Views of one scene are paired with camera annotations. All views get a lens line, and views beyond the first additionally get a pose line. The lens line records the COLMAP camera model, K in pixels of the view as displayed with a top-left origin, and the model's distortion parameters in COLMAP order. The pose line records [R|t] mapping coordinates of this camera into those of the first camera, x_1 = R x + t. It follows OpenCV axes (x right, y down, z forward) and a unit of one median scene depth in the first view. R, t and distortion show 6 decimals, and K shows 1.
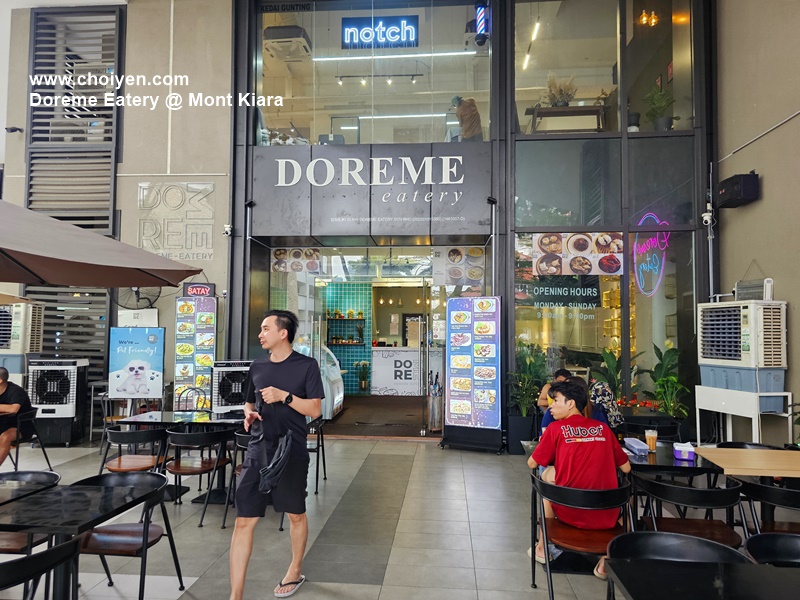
lens RADIAL K [[537.7, 0, 400.0], [0, 537.7, 294.7], [0, 0, 1]] dist [0.060675, -0.060470]
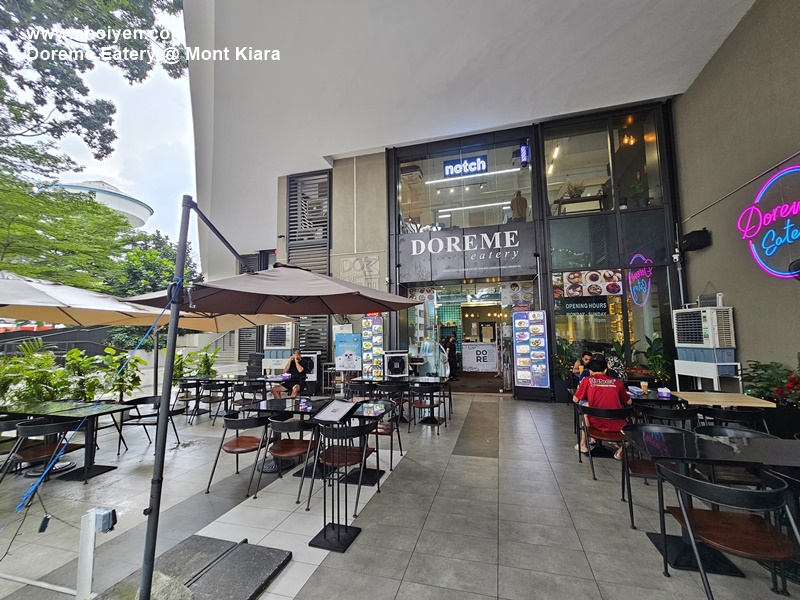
lens RADIAL K [[342.0, 0, 400.0], [0, 342.0, 300.0], [0, 0, 1]] dist [-0.001227, -0.000142]
pose [[0.981177, -0.045506, -0.187673, -0.058003], [0.039309, 0.998556, -0.036608, -0.007549], [0.189068, 0.028541, 0.981549, -0.146724]]
